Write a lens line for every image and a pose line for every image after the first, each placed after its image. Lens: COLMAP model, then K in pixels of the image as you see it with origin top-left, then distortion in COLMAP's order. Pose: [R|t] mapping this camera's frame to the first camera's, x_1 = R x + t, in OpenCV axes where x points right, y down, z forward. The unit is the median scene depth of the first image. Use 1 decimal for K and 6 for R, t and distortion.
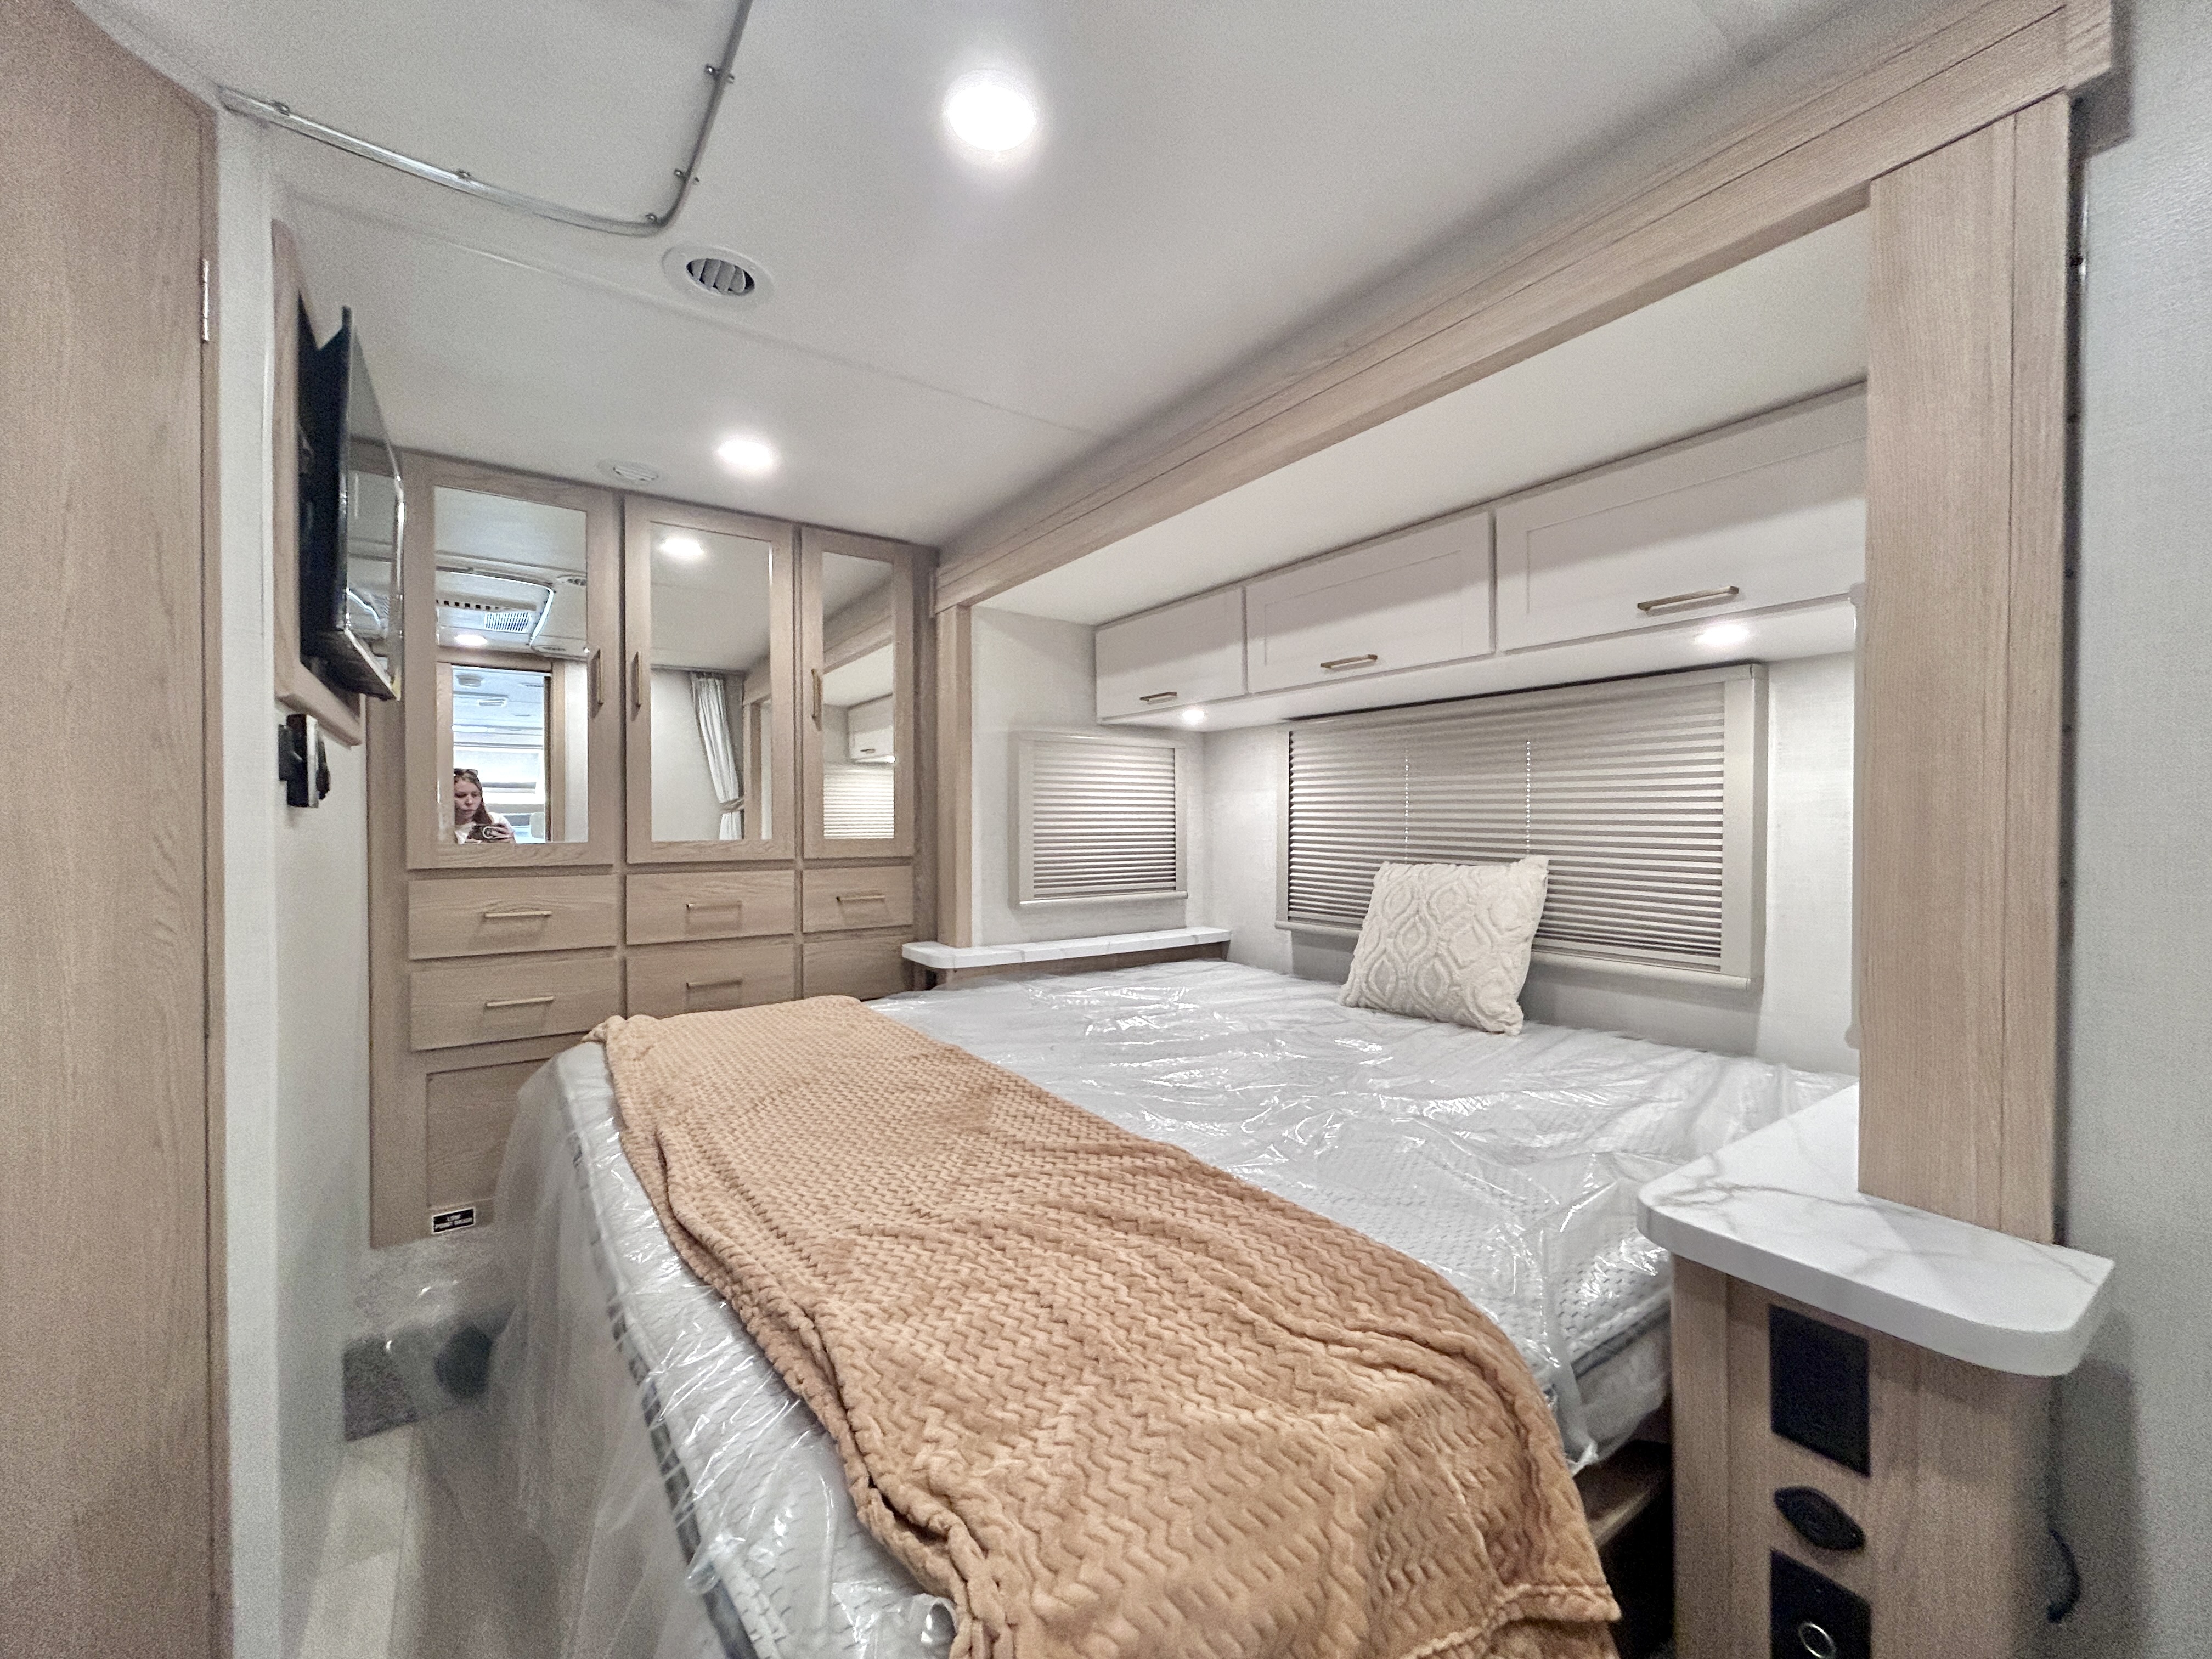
lens RADIAL K [[891.4, 0, 1102.9], [0, 891.4, 826.7], [0, 0, 1]] dist [-0.000608, 0.000509]
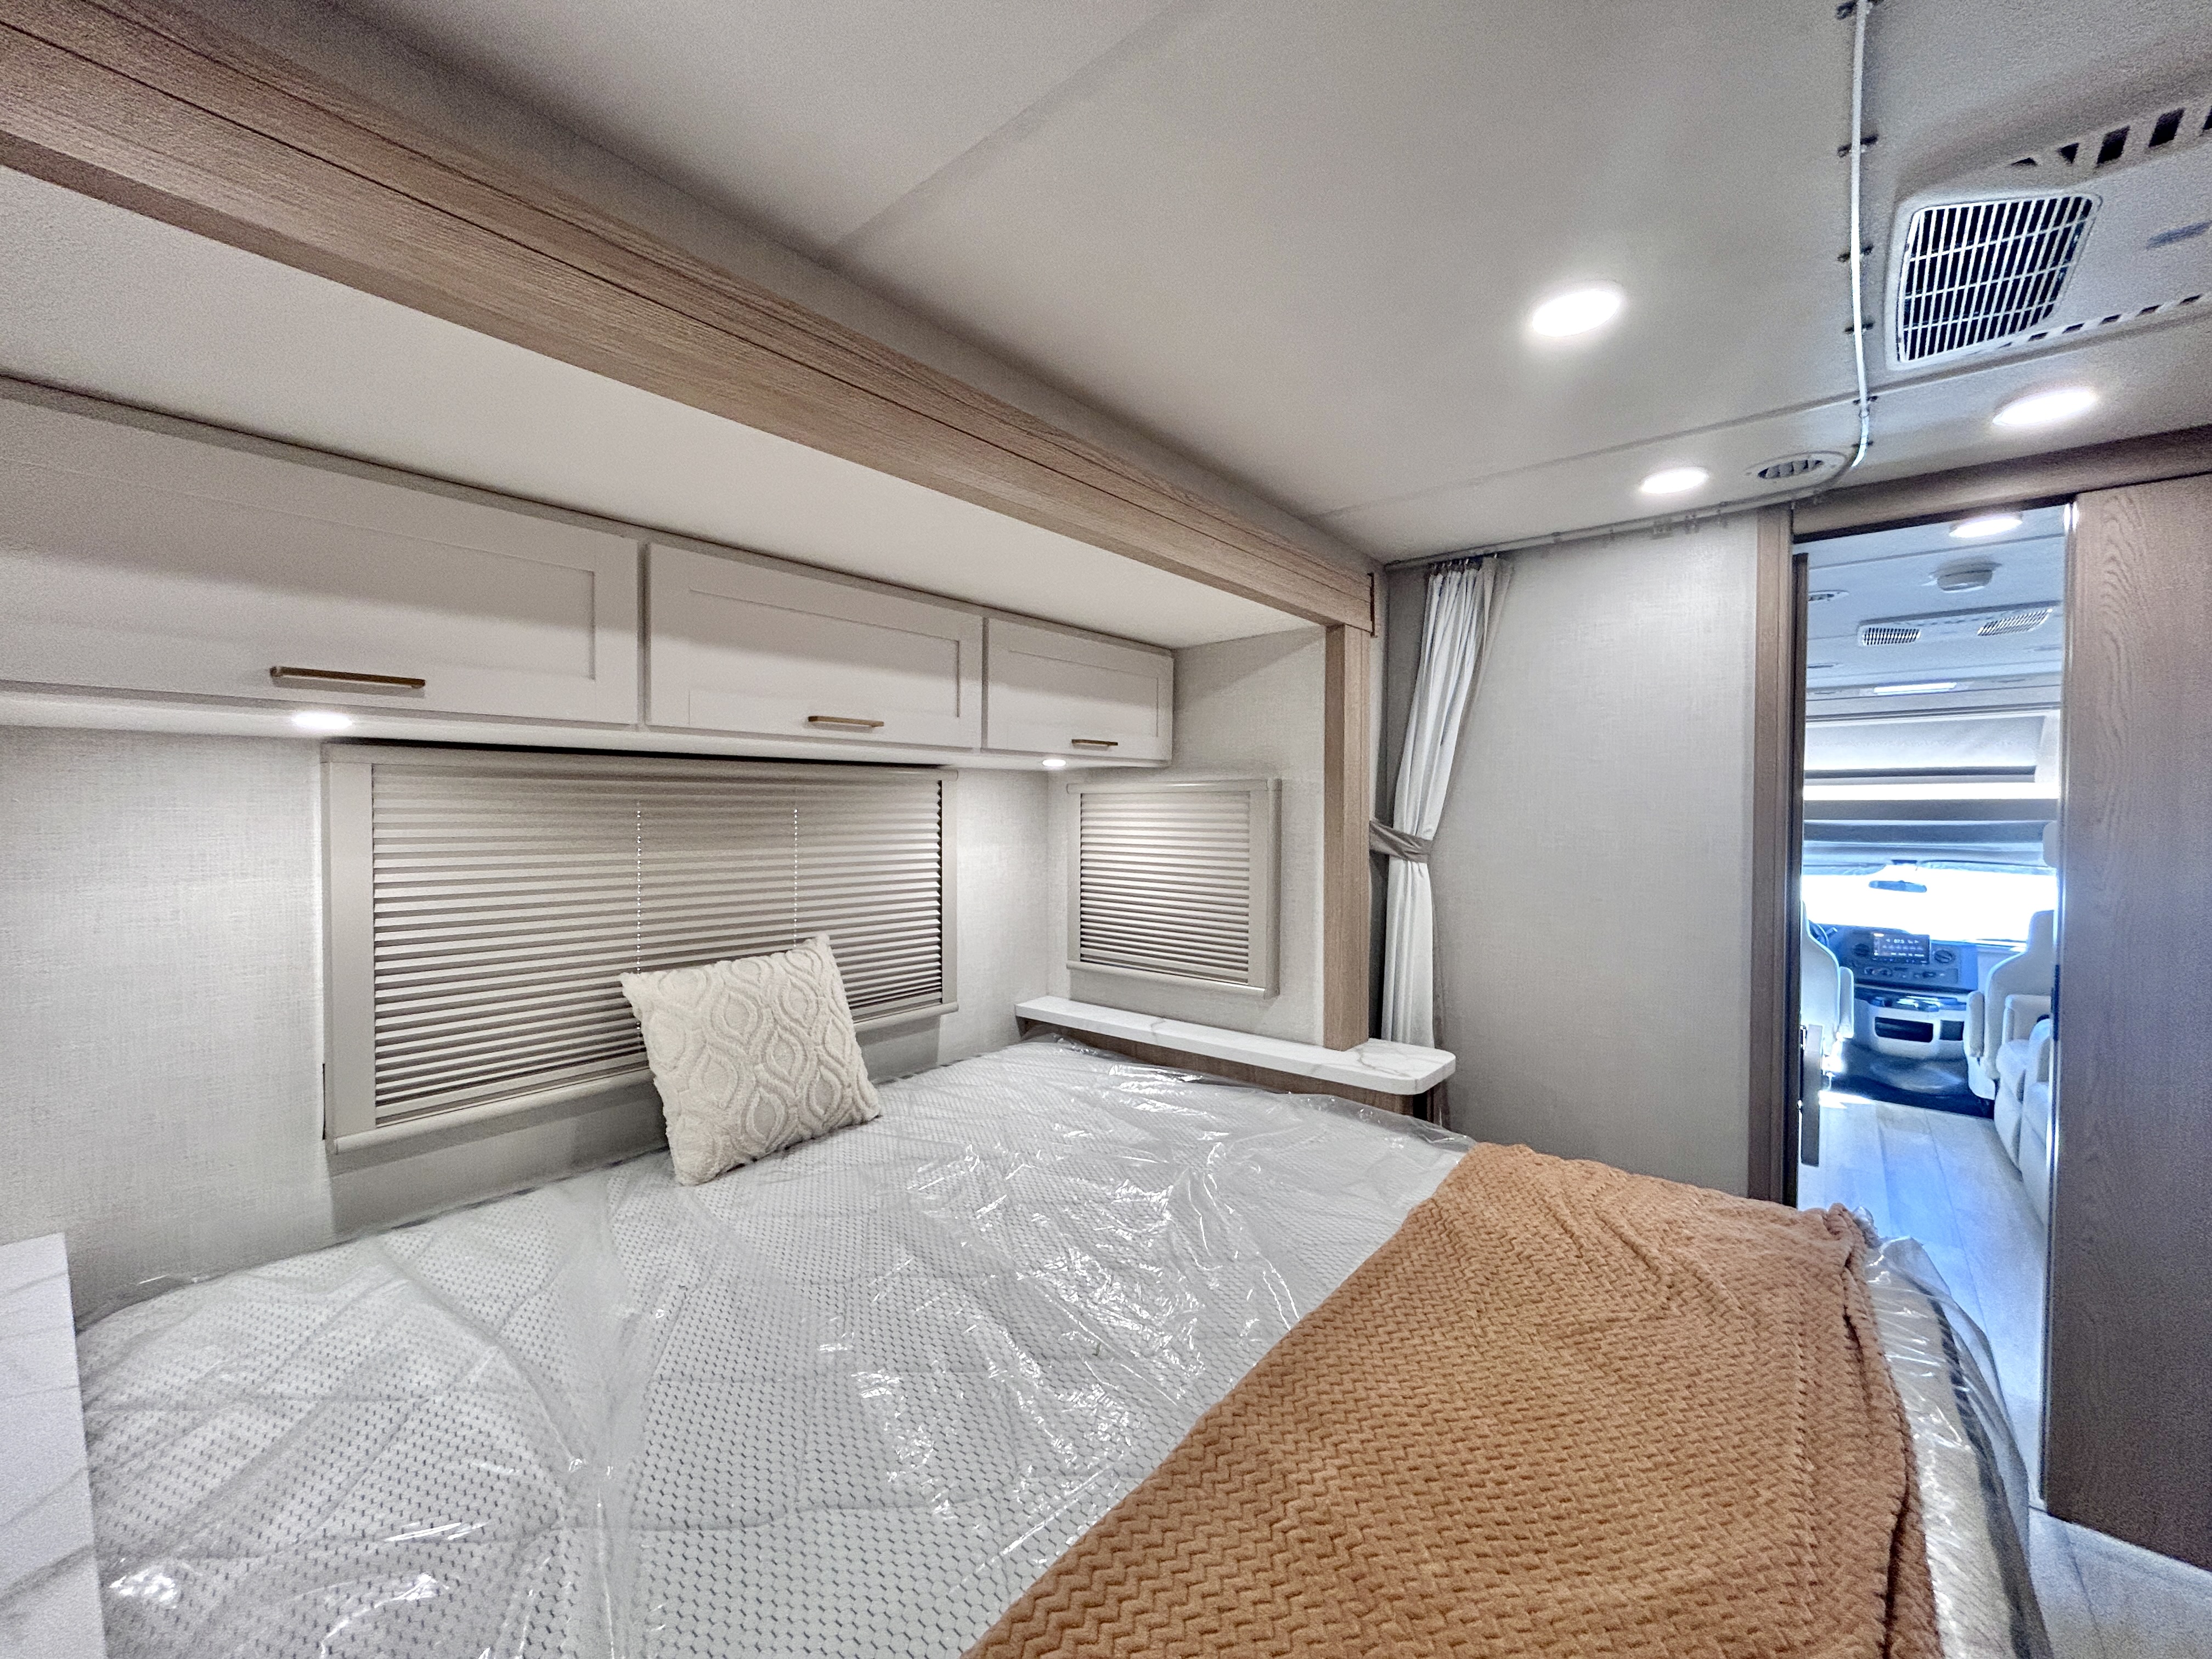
lens RADIAL K [[891.4, 0, 1105.7], [0, 891.4, 822.0], [0, 0, 1]] dist [-0.000608, 0.000509]
pose [[-0.268938, -0.010055, 0.963105, -0.526681], [0.009892, 0.999864, 0.013201, -0.098293], [-0.963107, 0.013078, -0.268802, 0.943290]]
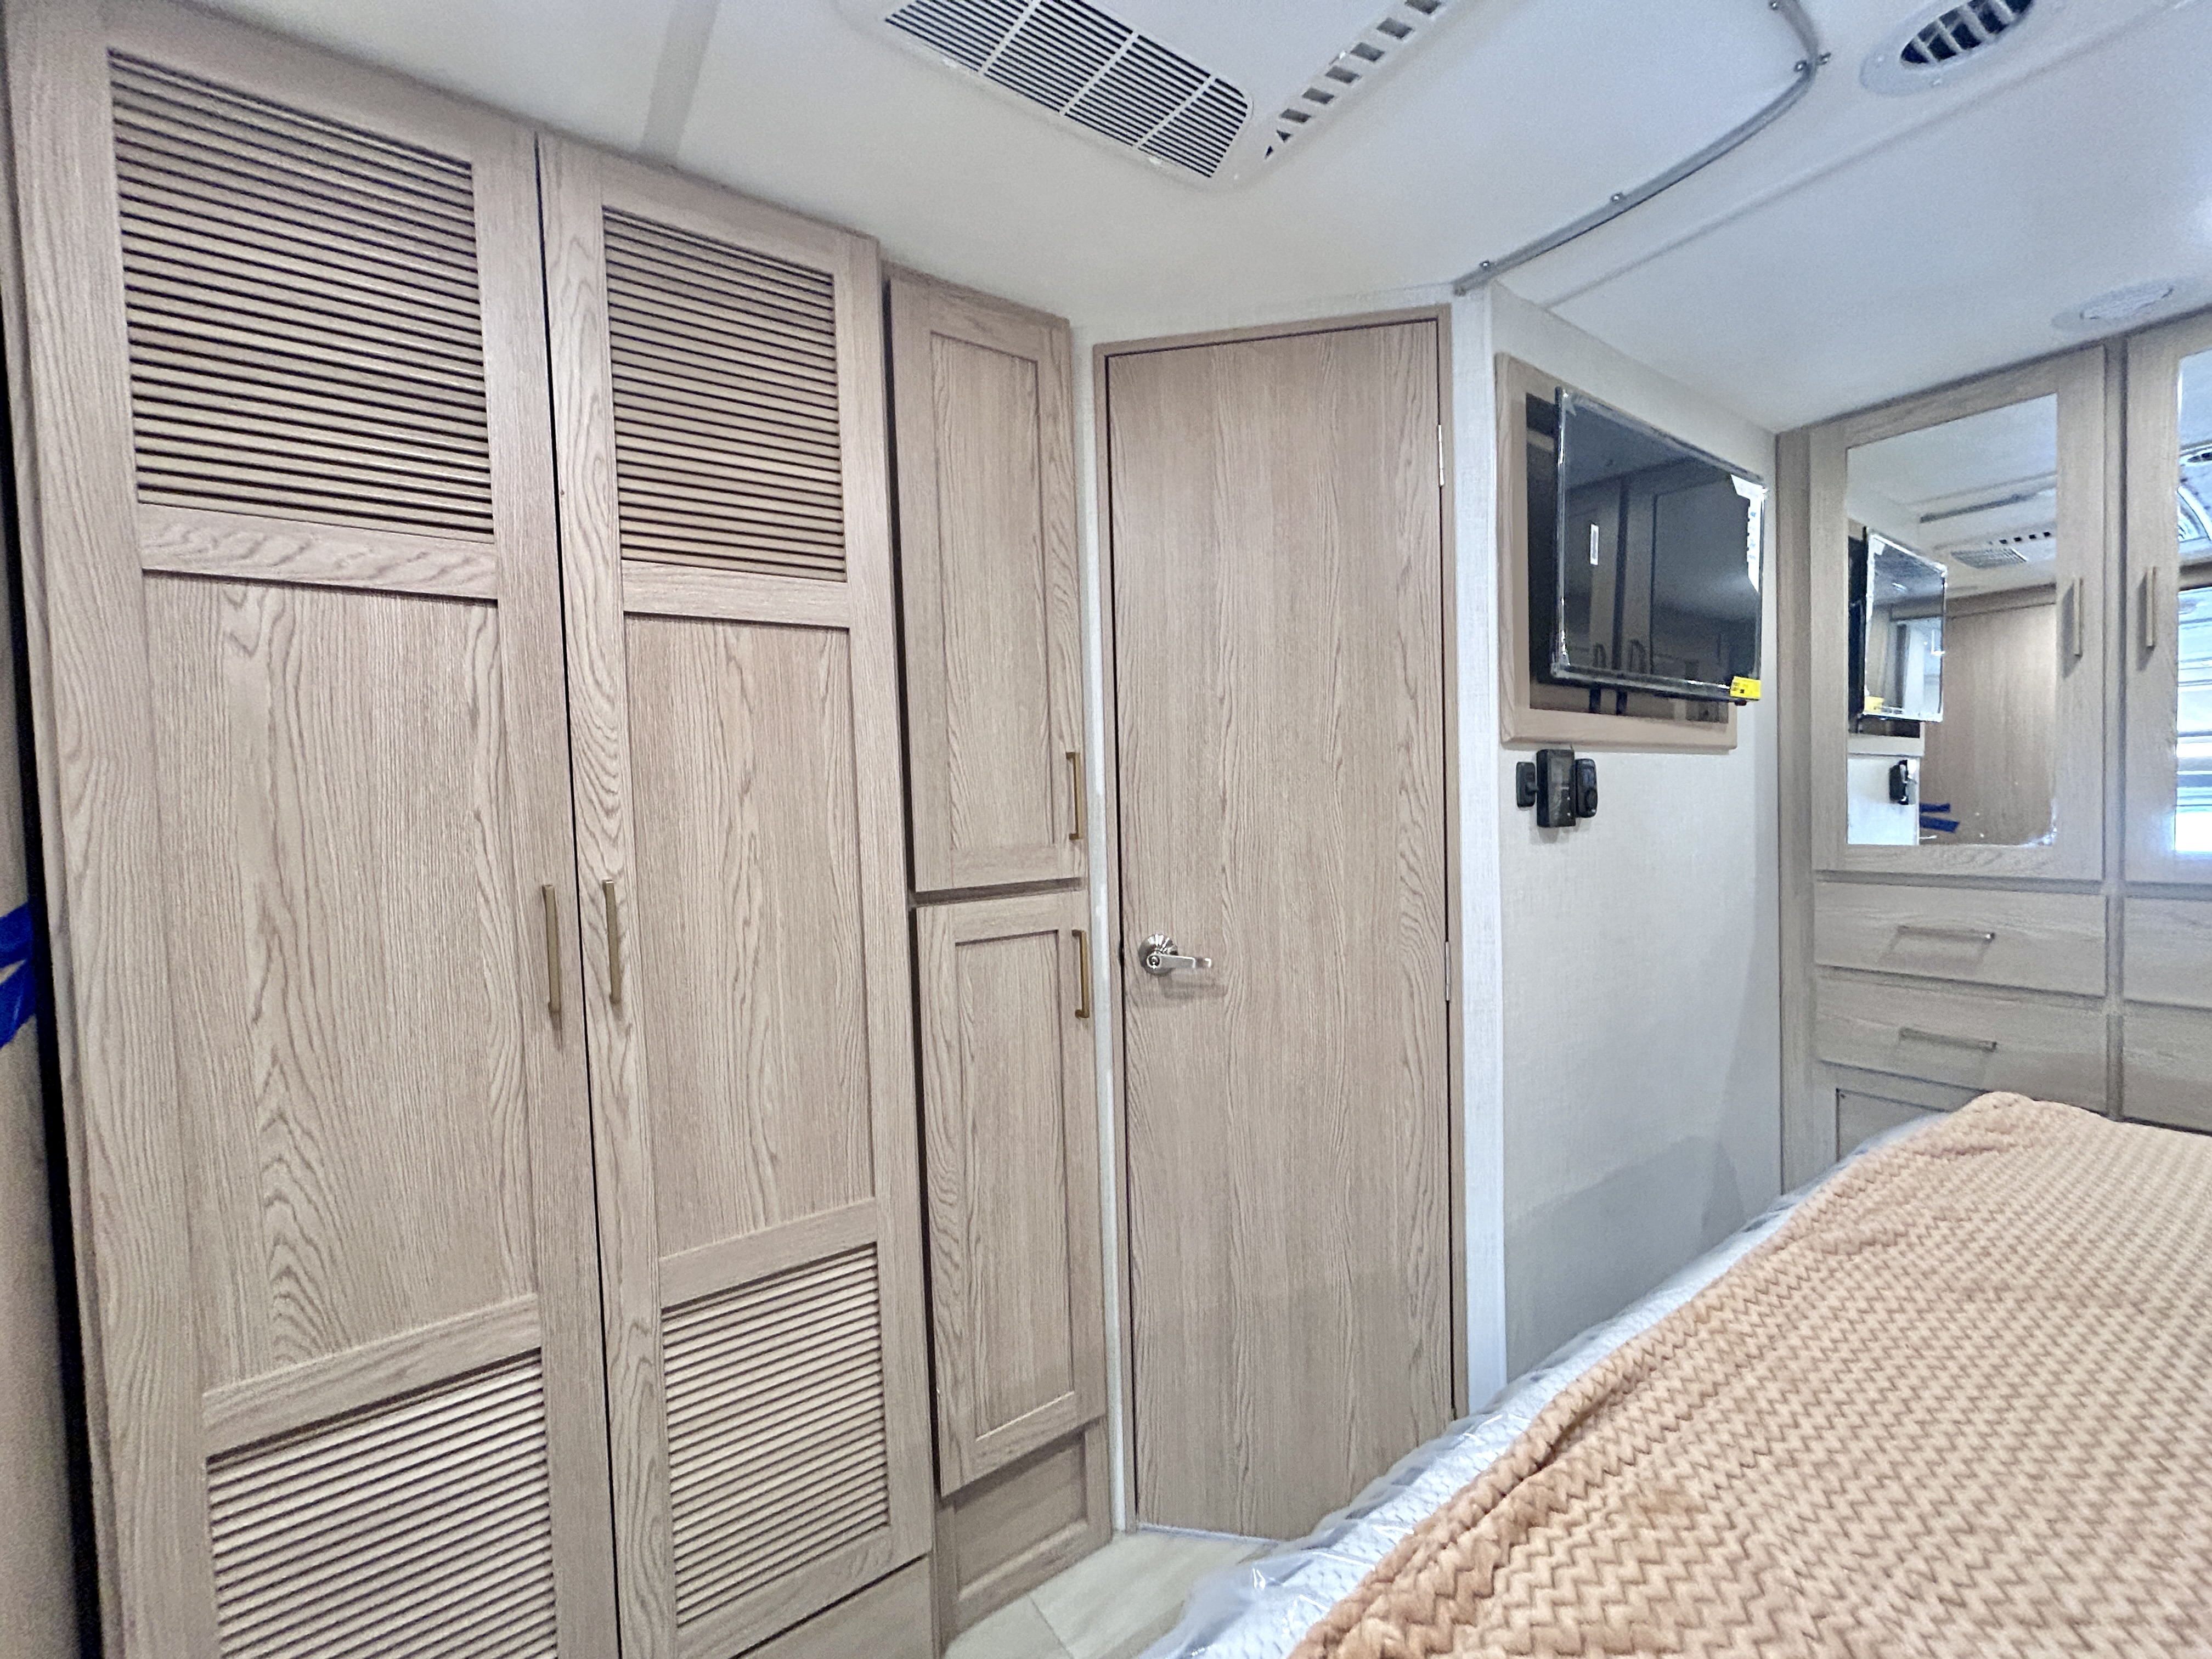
lens RADIAL K [[891.4, 0, 1094.7], [0, 891.4, 835.4], [0, 0, 1]] dist [-0.000608, 0.000509]
pose [[-0.010014, 0.031818, -0.999444, 0.175443], [0.020551, 0.999289, 0.031607, -0.034257], [0.999739, -0.020223, -0.010660, 0.232655]]
